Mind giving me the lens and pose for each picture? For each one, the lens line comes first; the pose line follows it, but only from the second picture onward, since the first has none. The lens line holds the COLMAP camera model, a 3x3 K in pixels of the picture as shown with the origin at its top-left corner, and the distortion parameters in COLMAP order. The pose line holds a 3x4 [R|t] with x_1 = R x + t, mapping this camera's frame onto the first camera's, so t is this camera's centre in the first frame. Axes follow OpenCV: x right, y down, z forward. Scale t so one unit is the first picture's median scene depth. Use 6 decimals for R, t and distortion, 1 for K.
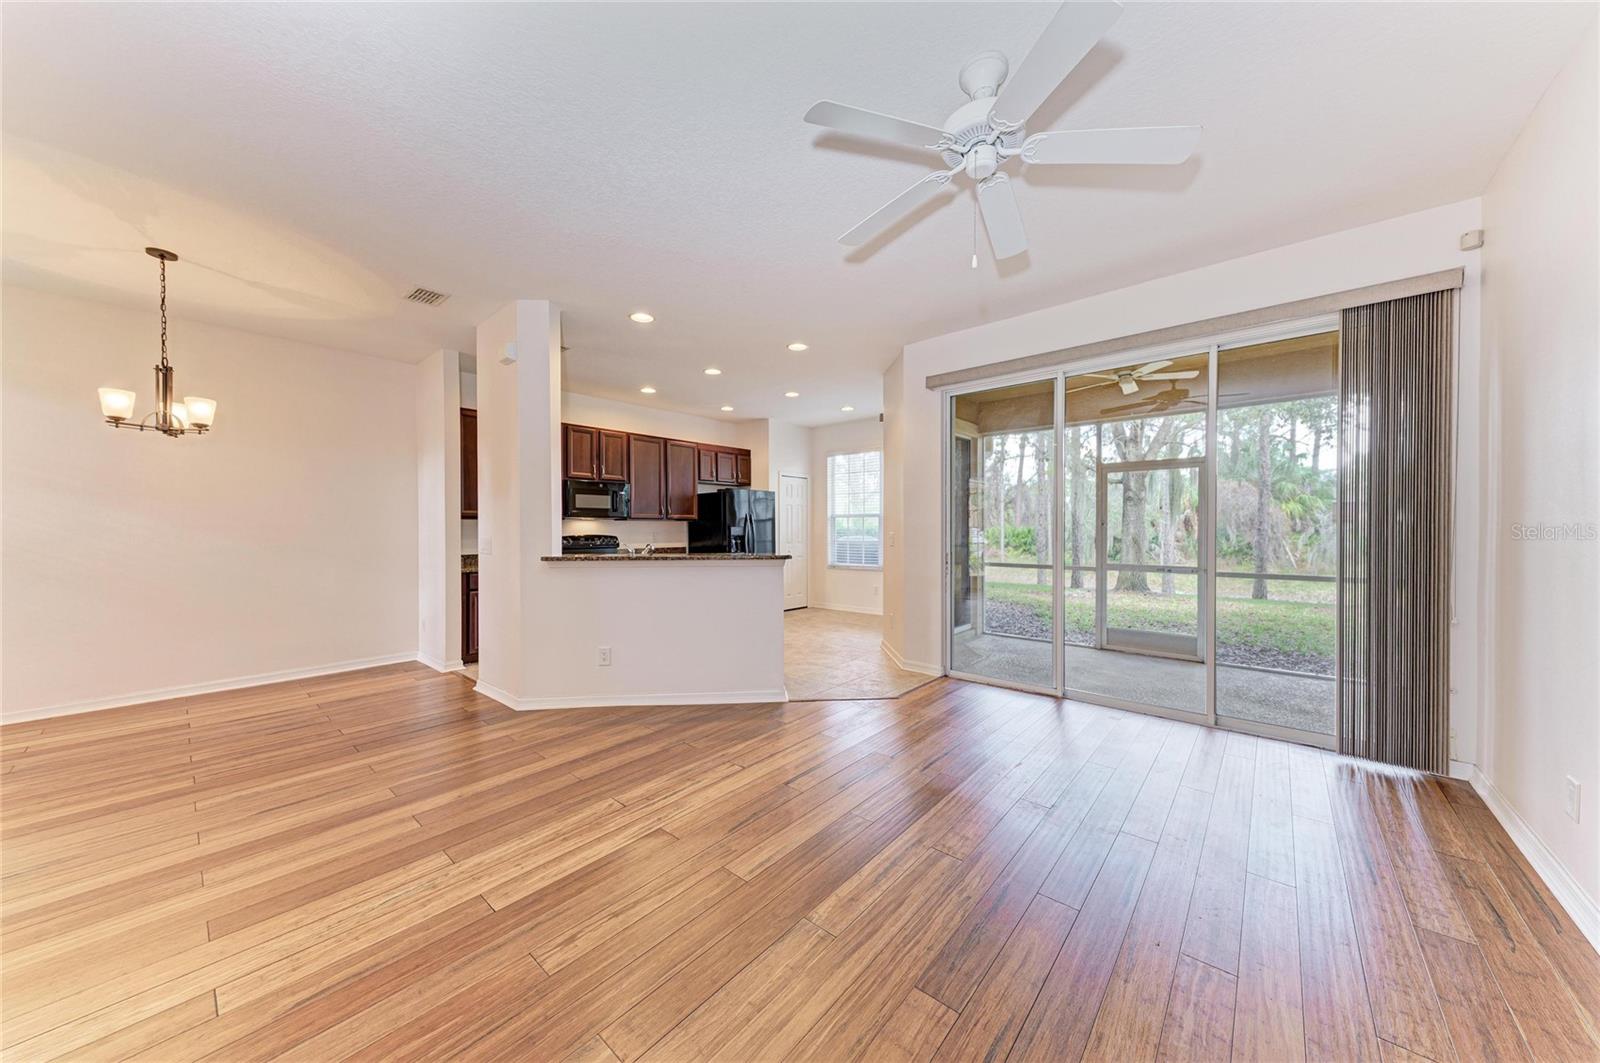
lens RADIAL K [[539.4, 0, 800.8], [0, 539.4, 533.7], [0, 0, 1]] dist [0.026750, -0.005743]
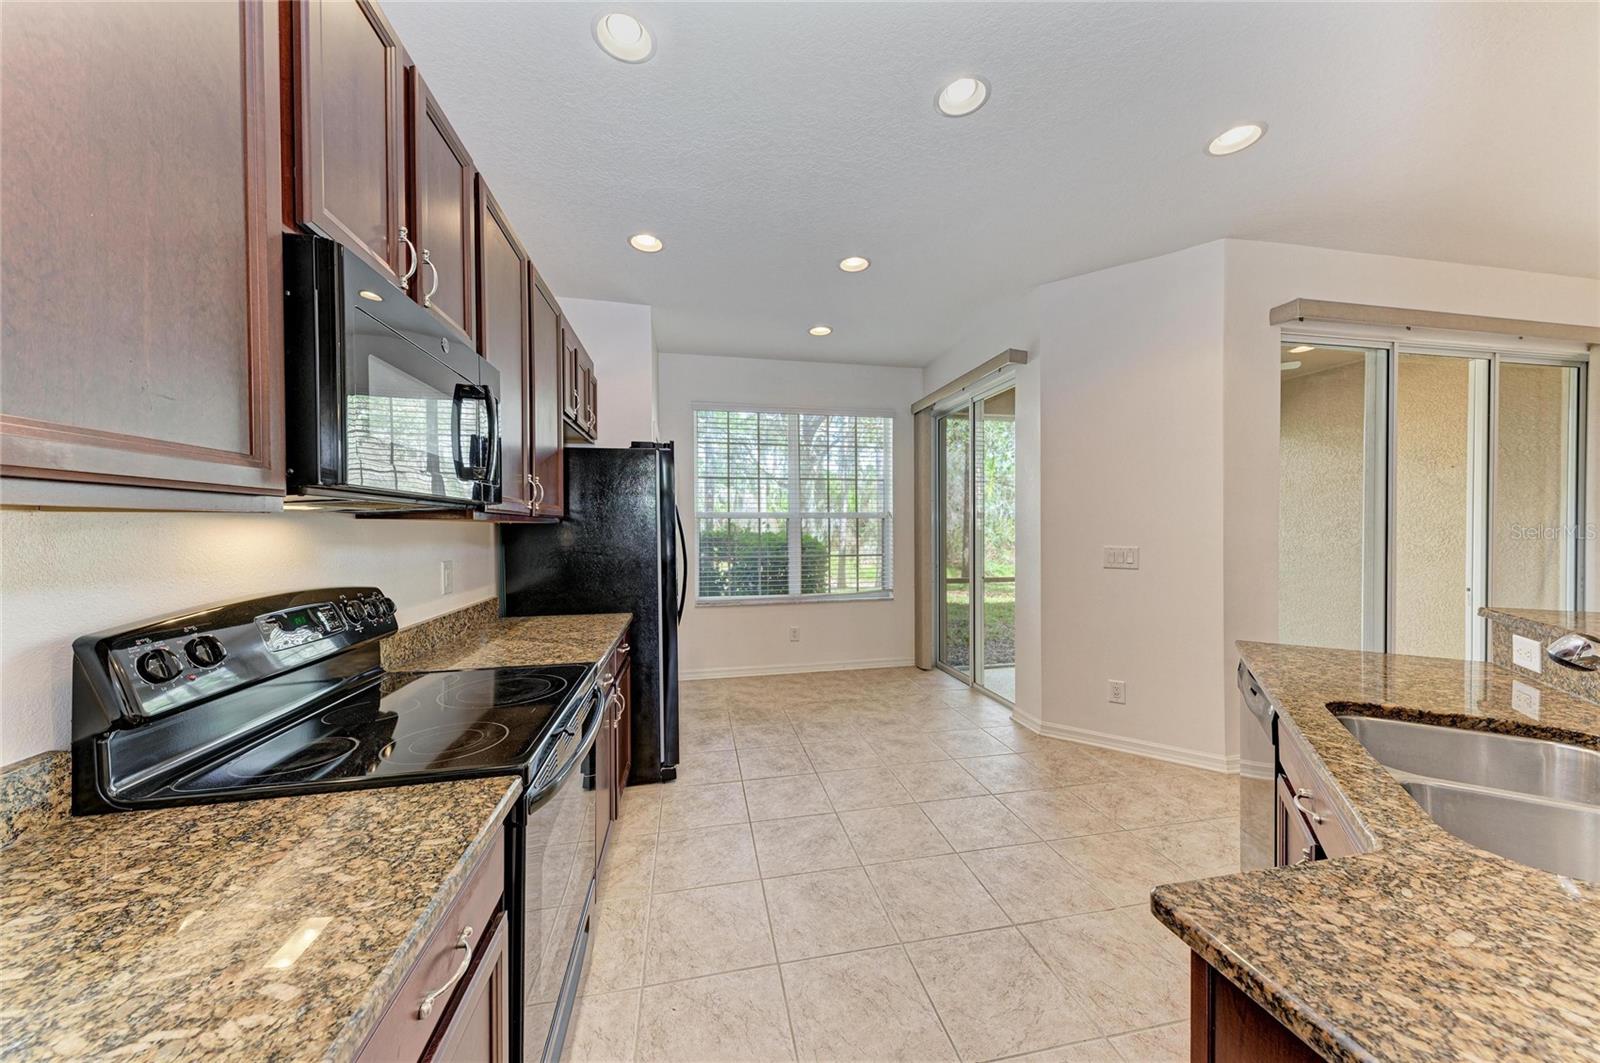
lens RADIAL K [[539.4, 0, 800.8], [0, 539.4, 533.7], [0, 0, 1]] dist [0.026750, -0.005743]
pose [[0.607905, -0.005453, 0.793991, -0.592766], [0.009673, 0.999953, -0.000538, -0.021705], [-0.793951, 0.008007, 0.607929, 1.023519]]
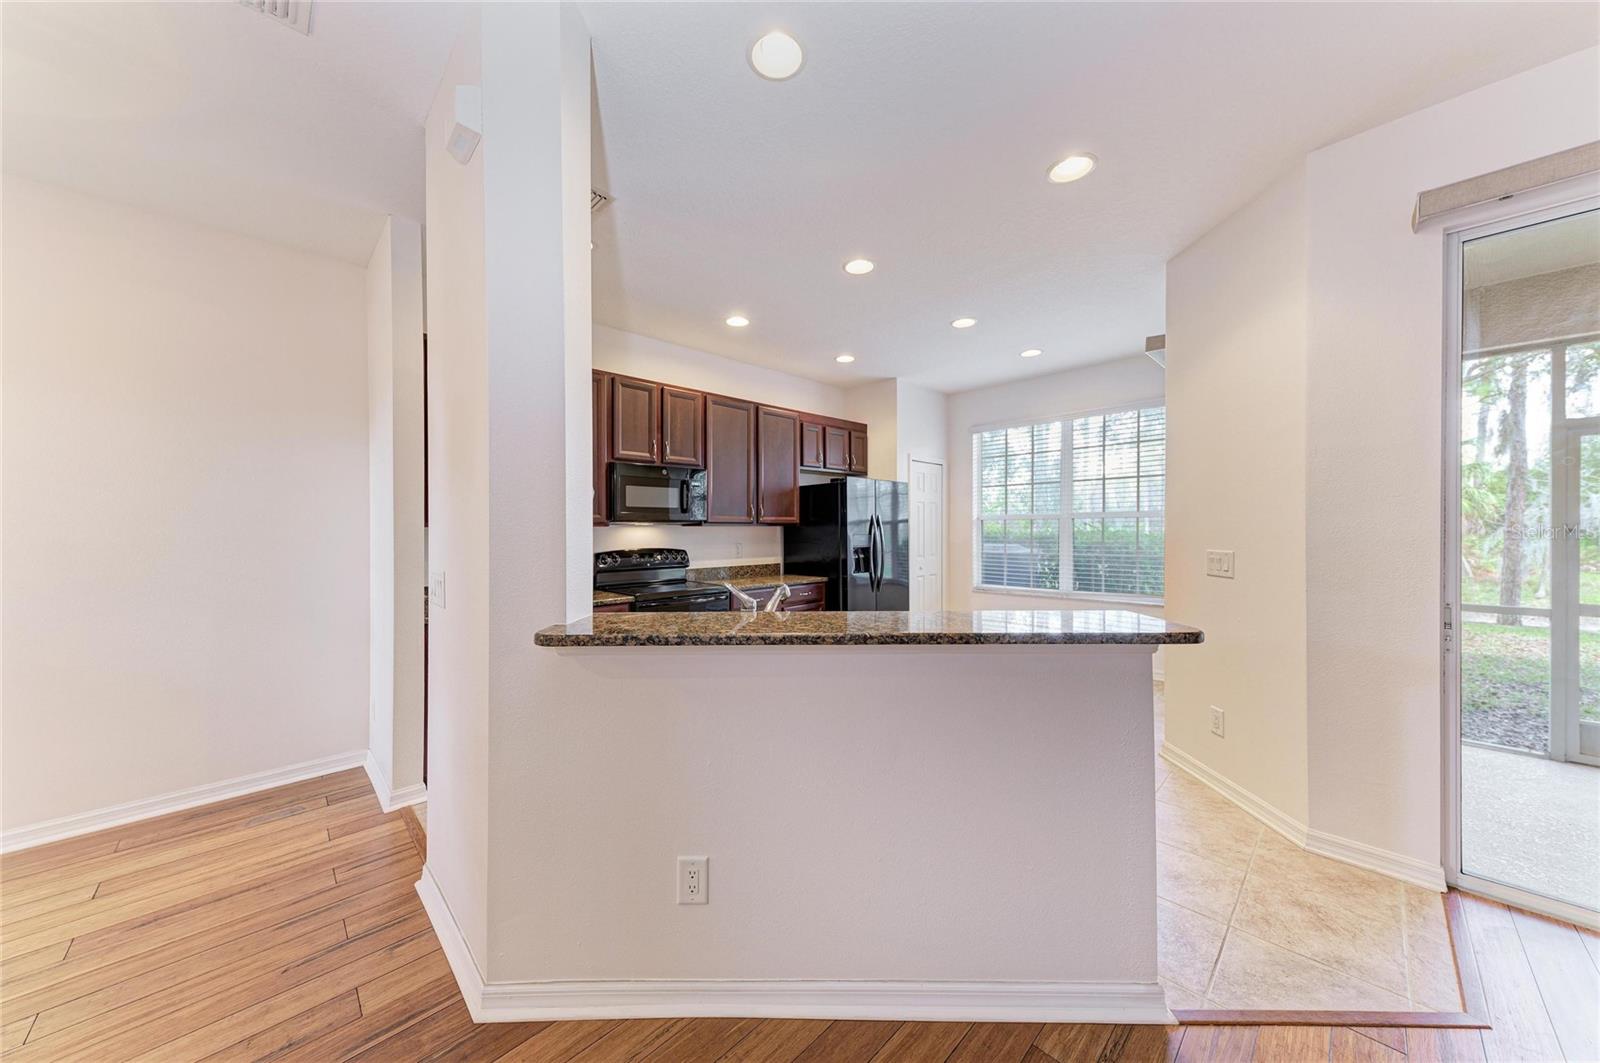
lens RADIAL K [[545.4, 0, 803.7], [0, 545.4, 528.1], [0, 0, 1]] dist [0.026393, -0.004952]
pose [[0.996721, -0.001160, -0.080909, -0.203413], [0.000275, 0.999940, -0.010952, -0.021012], [0.080917, 0.010894, 0.996661, 0.493402]]
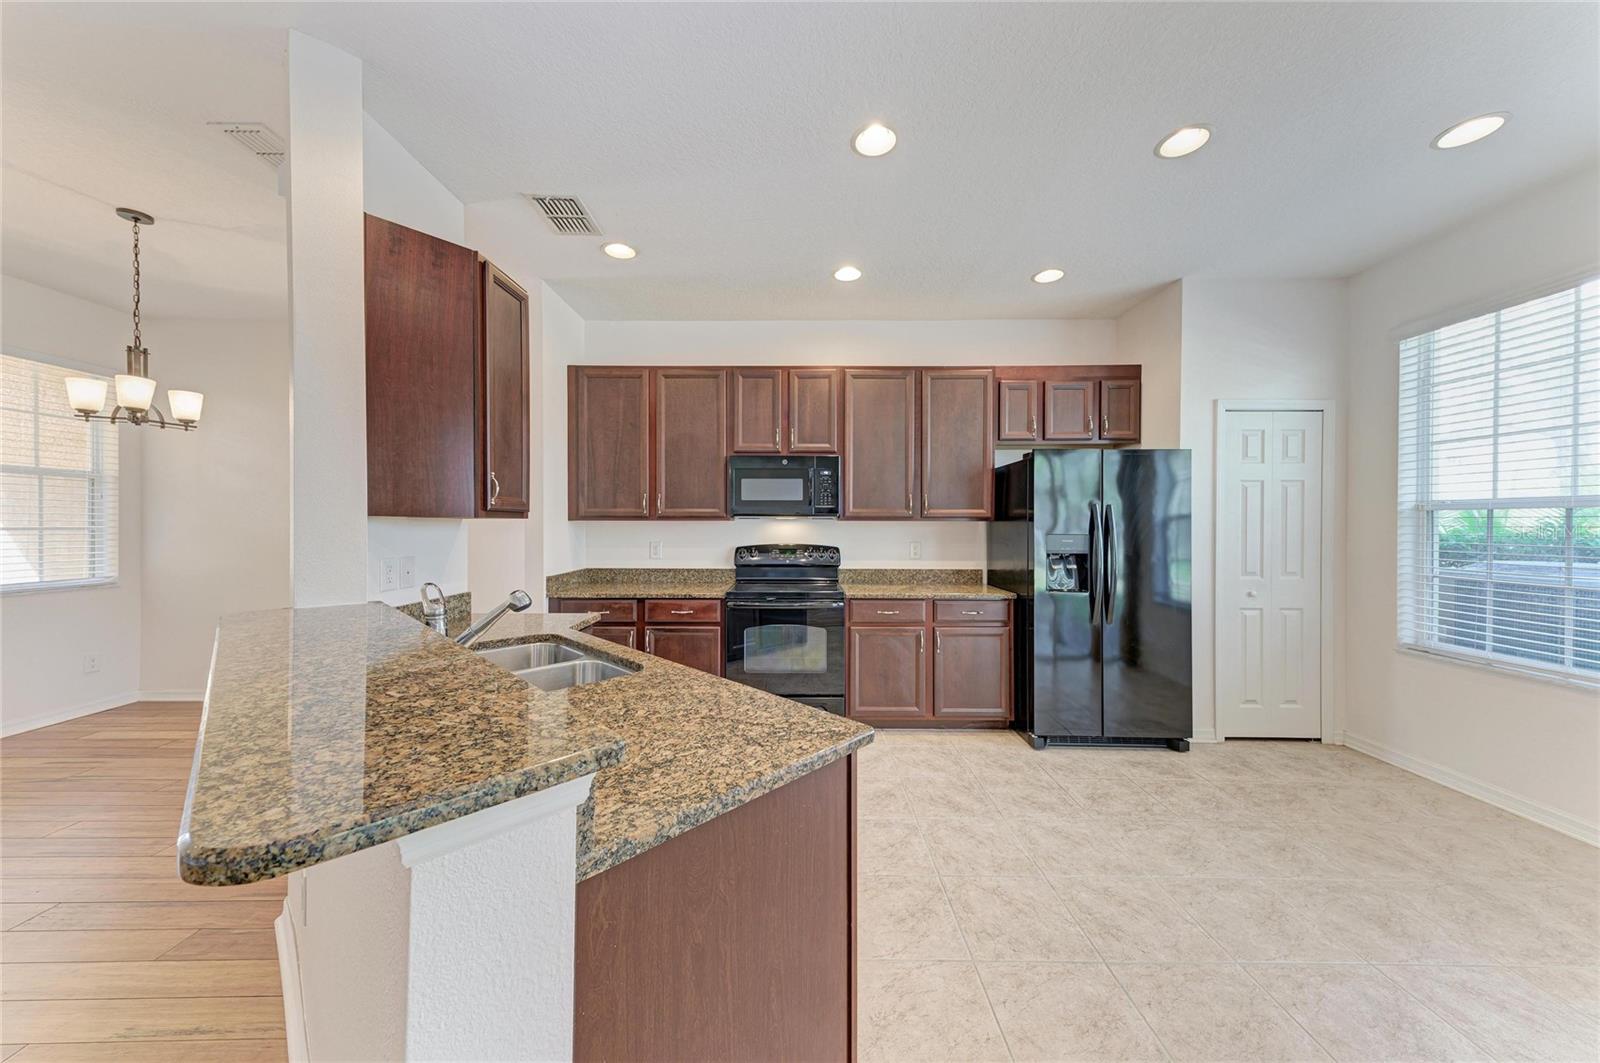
lens RADIAL K [[544.4, 0, 796.3], [0, 544.4, 526.3], [0, 0, 1]] dist [0.012342, -0.000128]
pose [[0.654344, 0.008173, -0.756153, 0.116889], [-0.013524, 0.999908, -0.000895, -0.024710], [0.756076, 0.010812, 0.654394, 0.825042]]
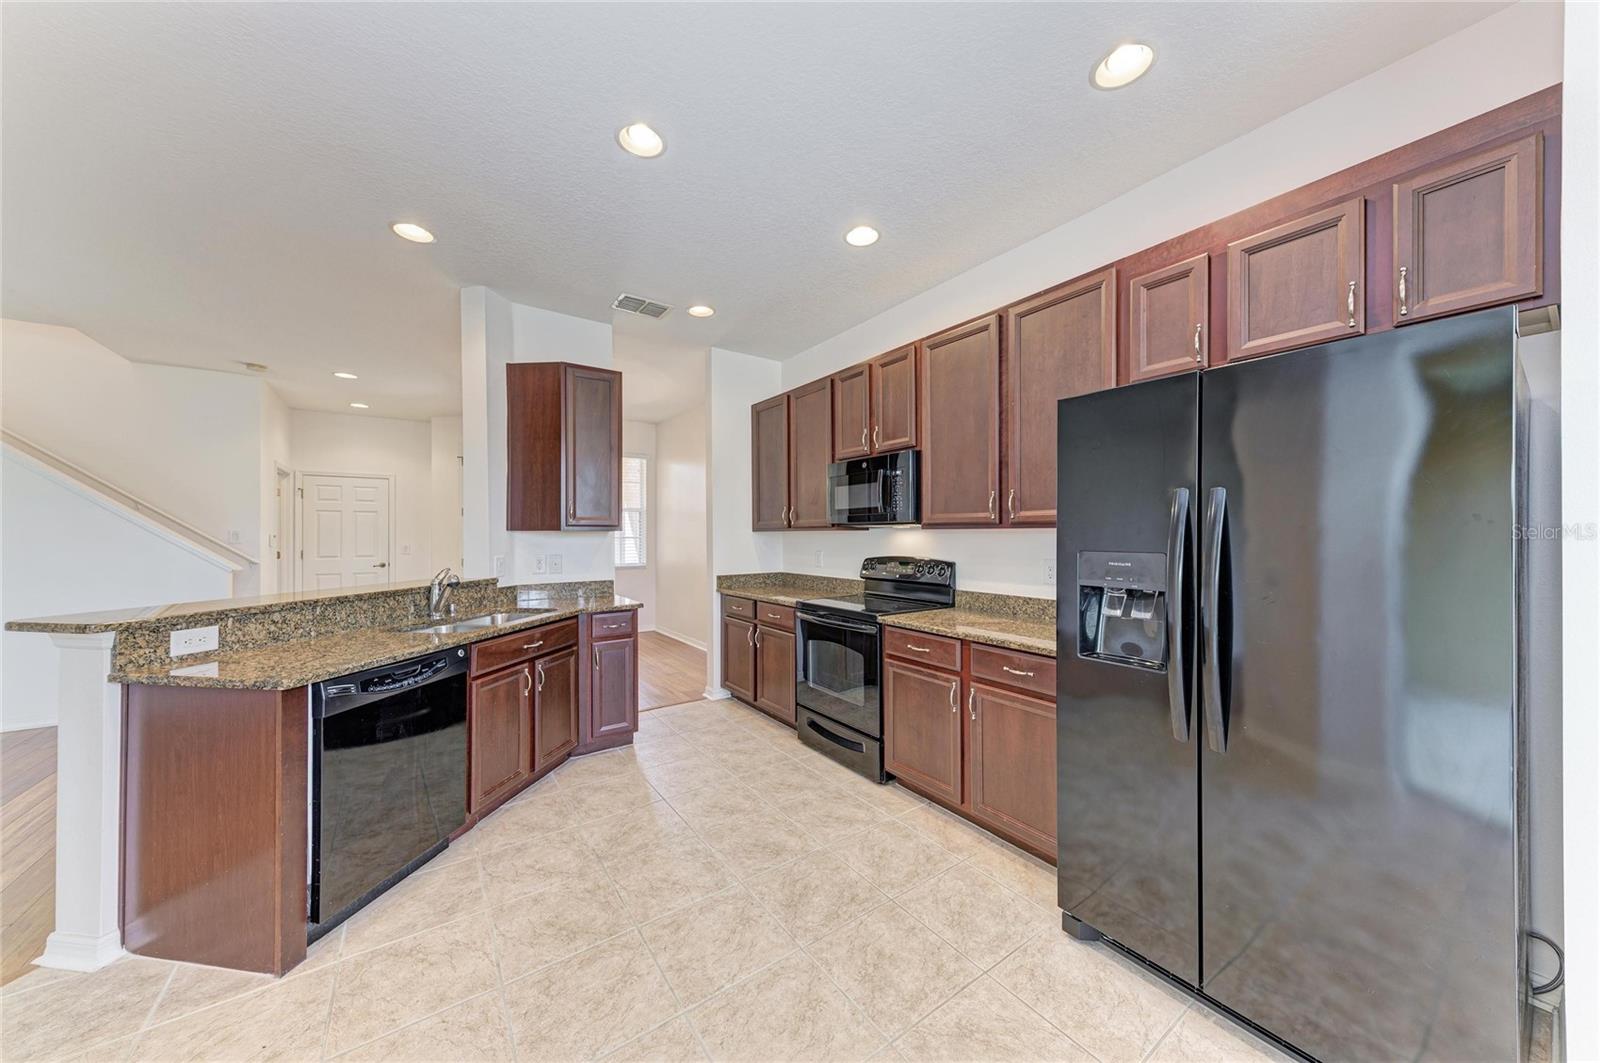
lens RADIAL K [[539.4, 0, 800.8], [0, 539.4, 533.7], [0, 0, 1]] dist [0.026750, -0.005743]
pose [[-0.233176, 0.003702, -0.972428, 0.216070], [-0.007671, 0.999955, 0.005646, -0.031713], [0.972404, 0.008776, -0.233137, 1.408939]]
